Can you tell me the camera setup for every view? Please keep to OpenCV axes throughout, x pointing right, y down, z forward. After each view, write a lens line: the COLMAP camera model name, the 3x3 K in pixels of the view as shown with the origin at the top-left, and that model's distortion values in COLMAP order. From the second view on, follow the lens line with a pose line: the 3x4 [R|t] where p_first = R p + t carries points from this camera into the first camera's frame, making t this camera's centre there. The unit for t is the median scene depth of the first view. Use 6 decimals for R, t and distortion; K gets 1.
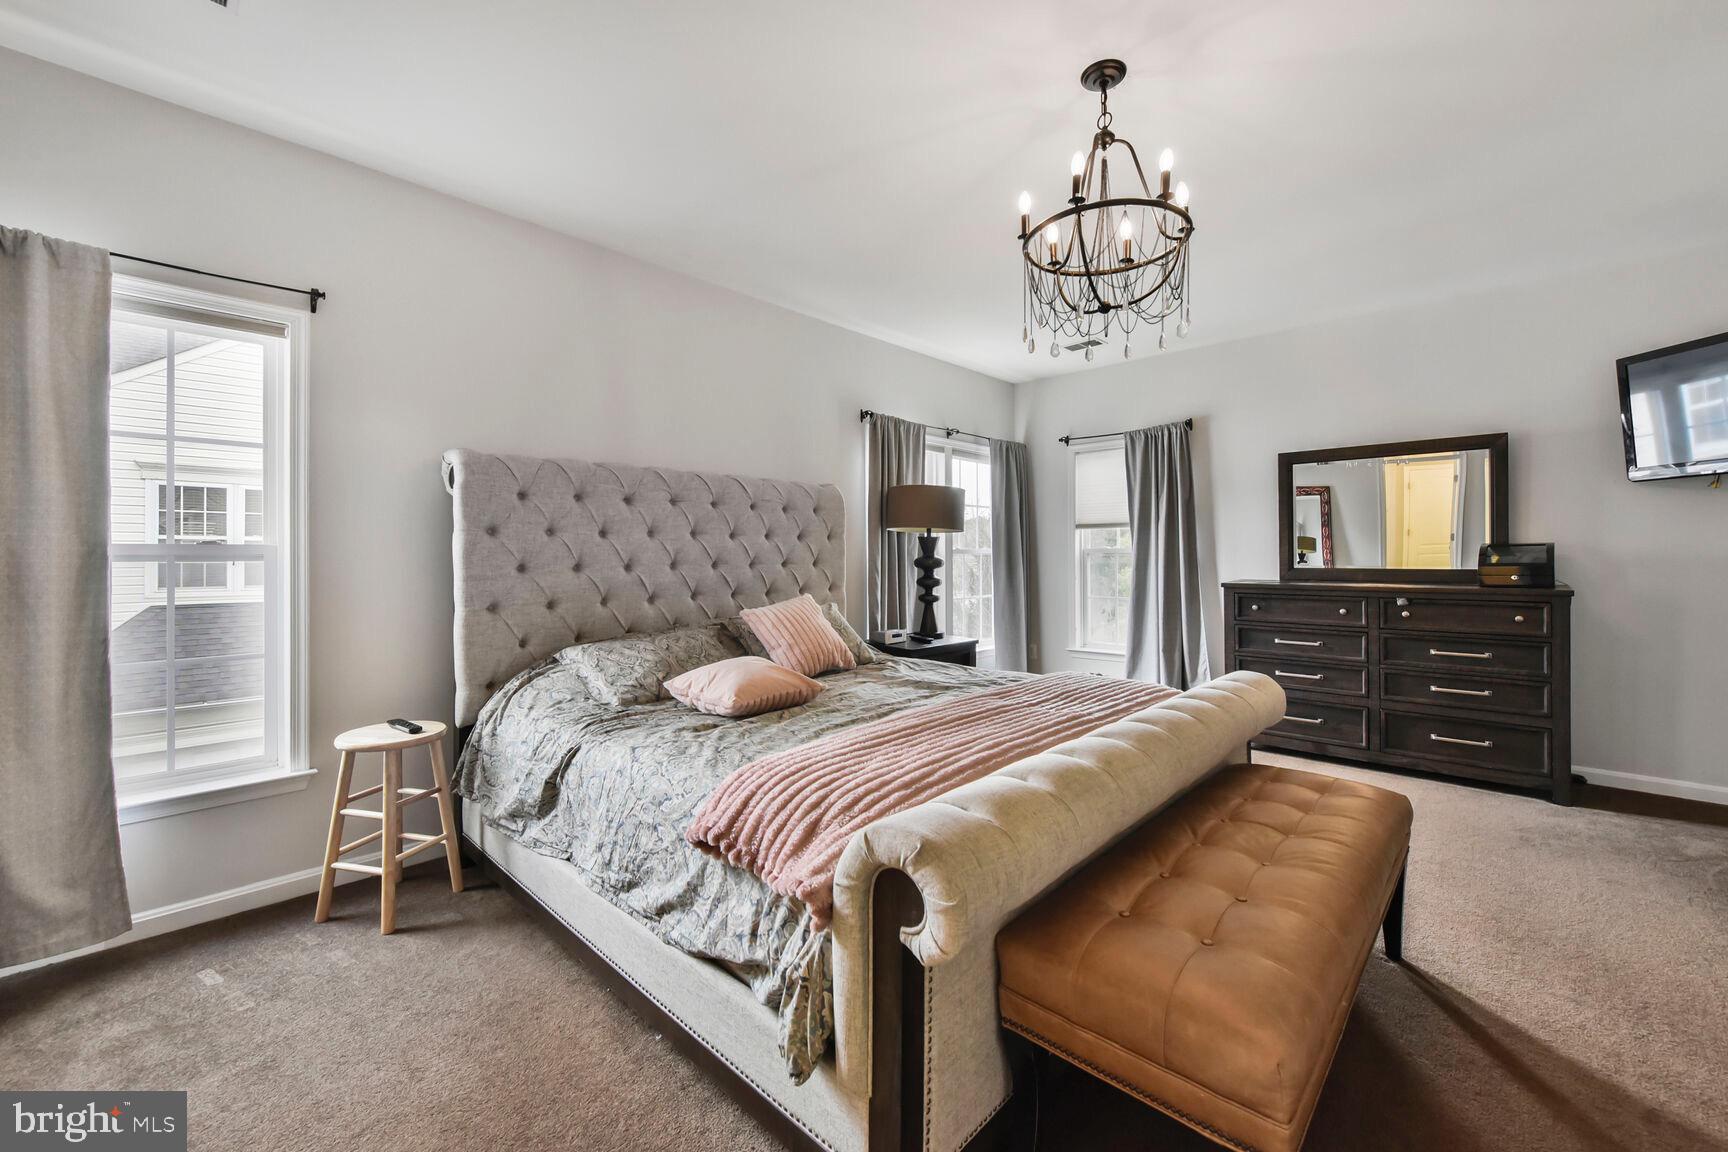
lens RADIAL K [[692.2, 0, 863.7], [0, 692.2, 552.1], [0, 0, 1]] dist [0.000149, -0.000040]
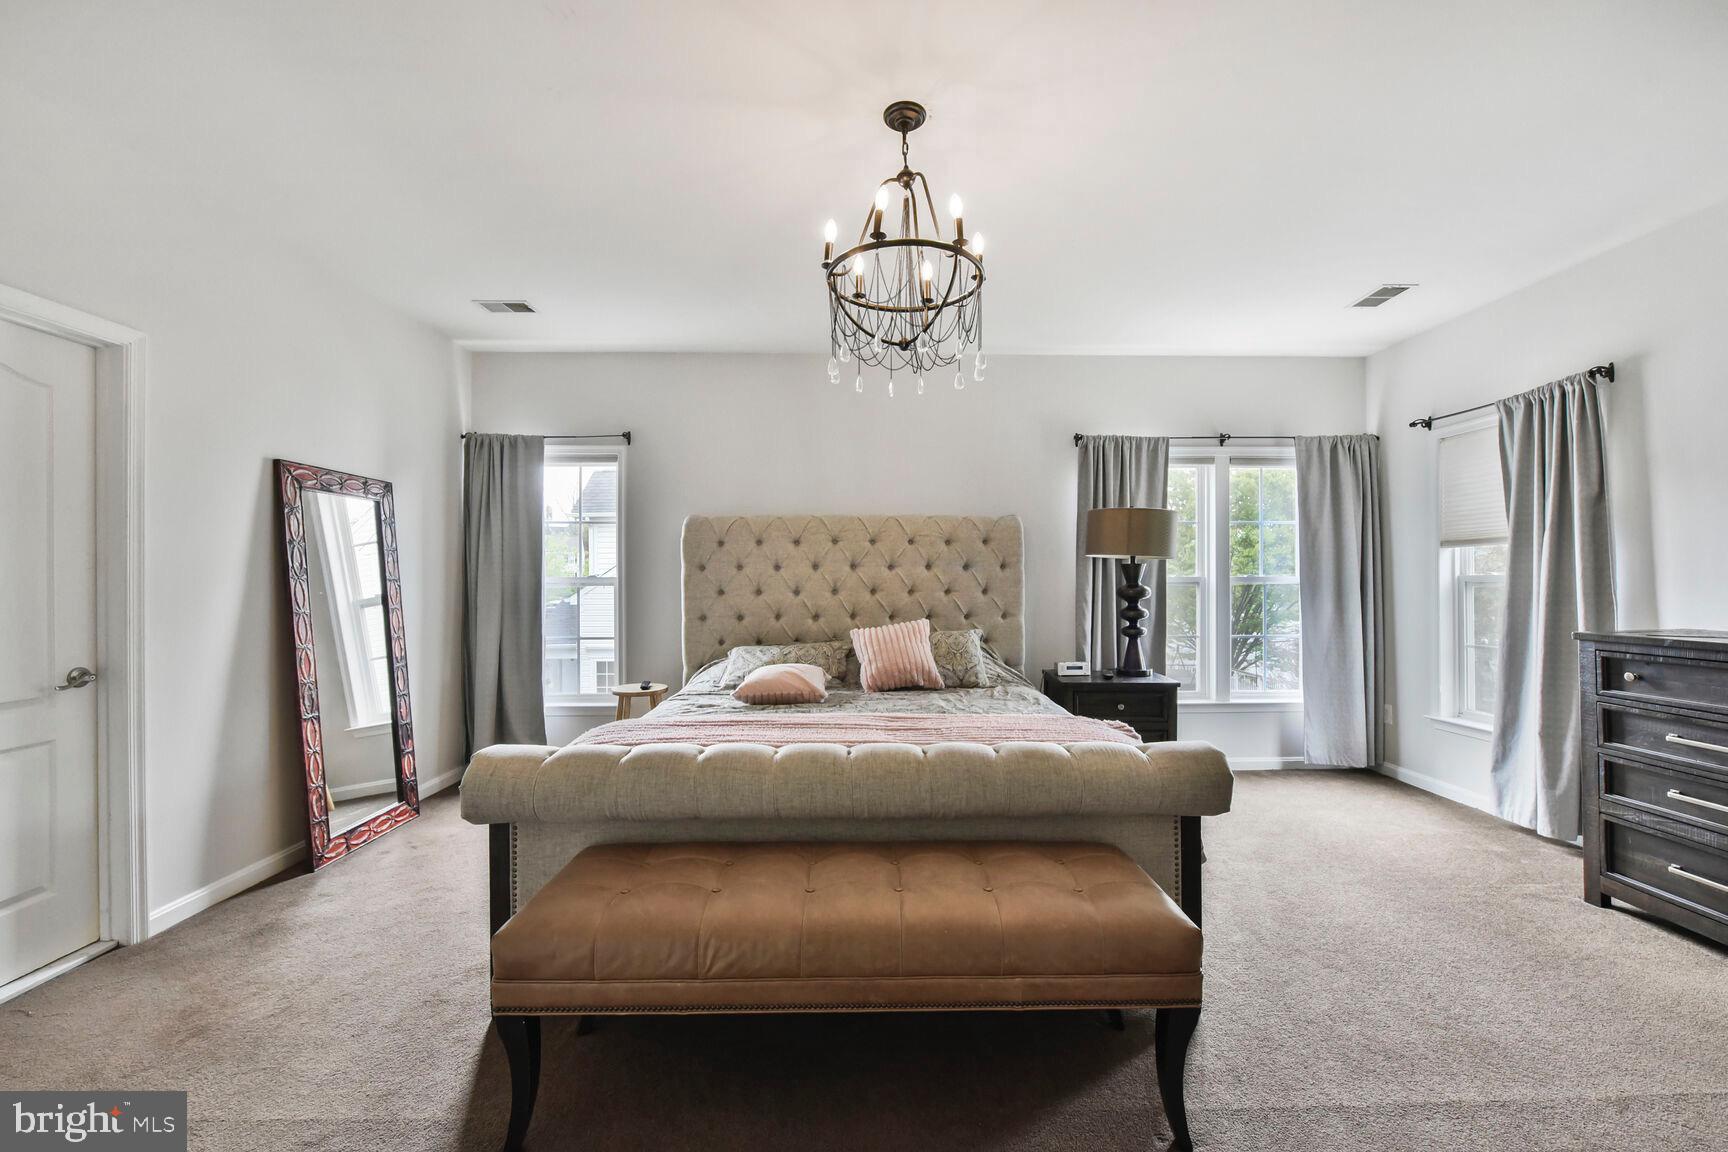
lens RADIAL K [[681.1, 0, 864.0], [0, 681.1, 576.0], [0, 0, 1]] dist [-0.001060, -0.000126]
pose [[0.701237, -0.002554, -0.712923, 0.486803], [0.002188, 0.999997, -0.001430, -0.005573], [0.712924, -0.000557, 0.701241, 0.120995]]
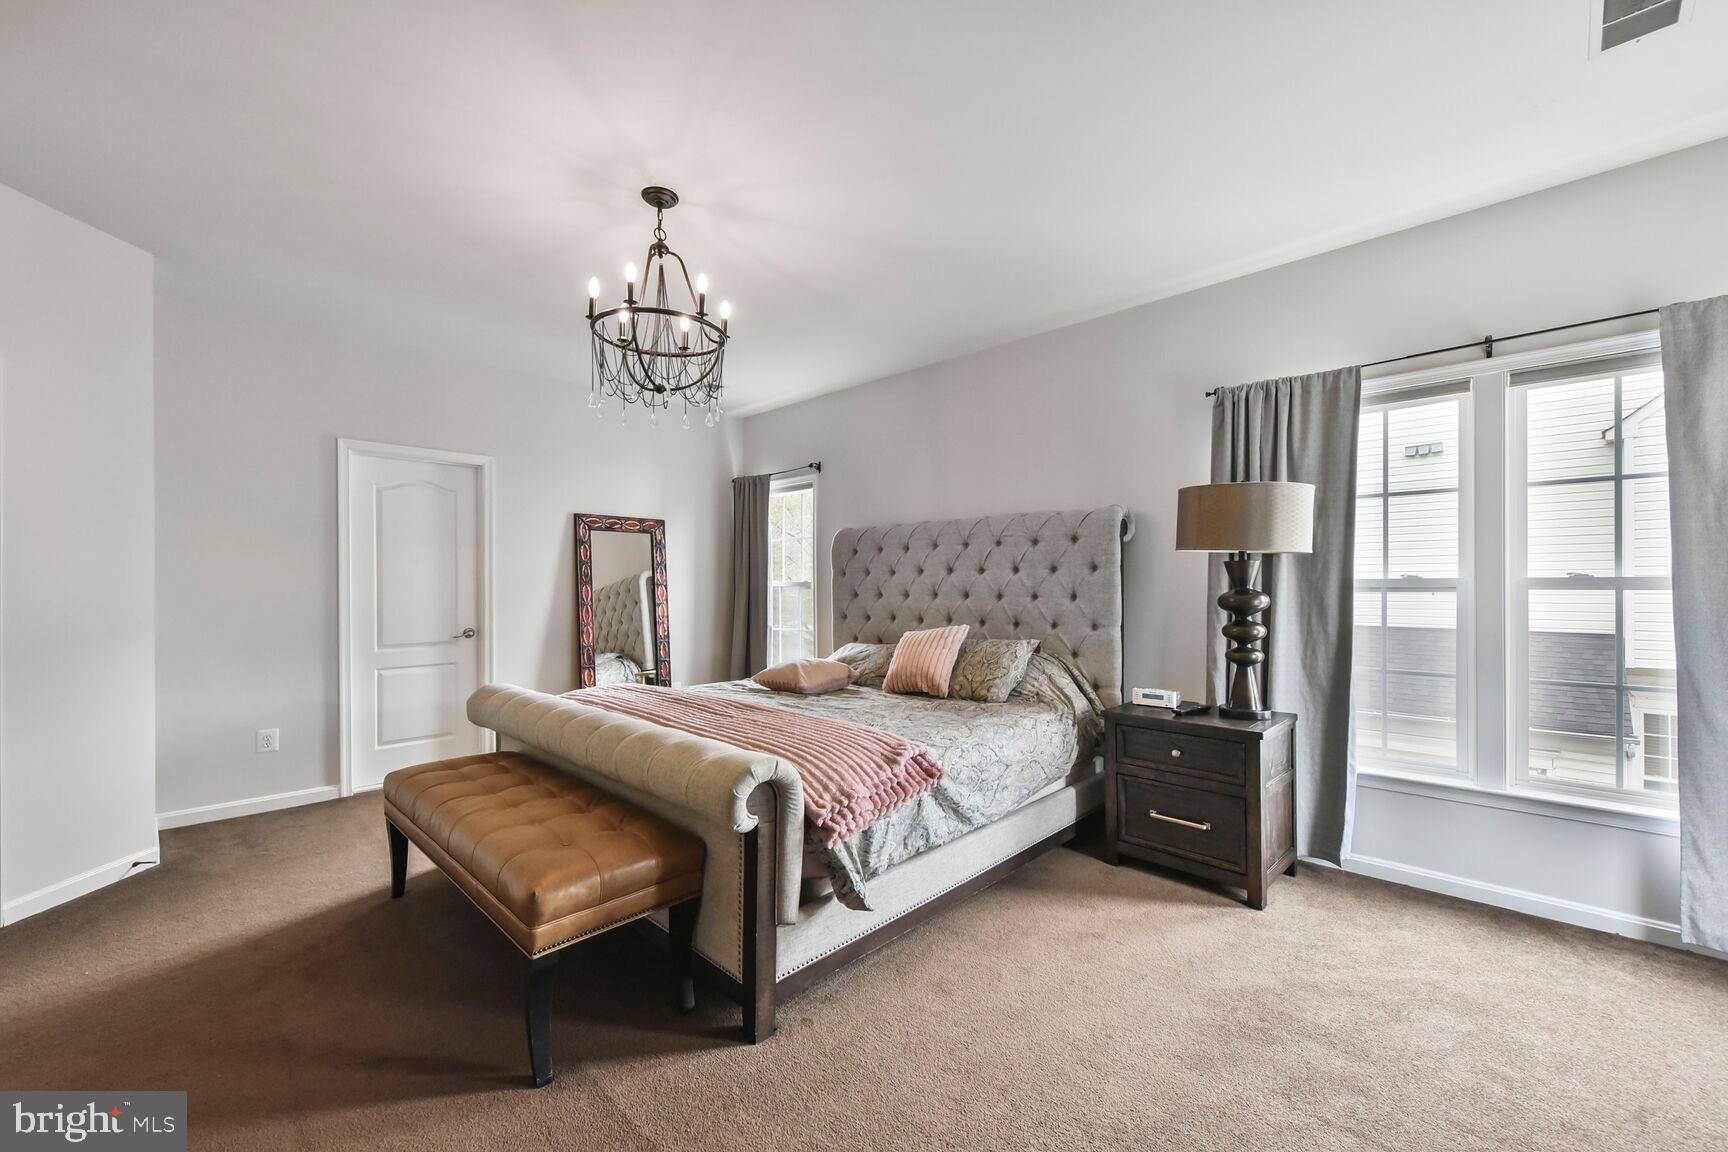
lens RADIAL K [[681.3, 0, 867.4], [0, 681.3, 584.6], [0, 0, 1]] dist [0.016595, 0.000058]
pose [[0.001866, 0.004292, -0.999989, 0.743121], [0.006493, 0.999970, 0.004304, -0.005550], [0.999977, -0.006501, 0.001838, 0.649413]]
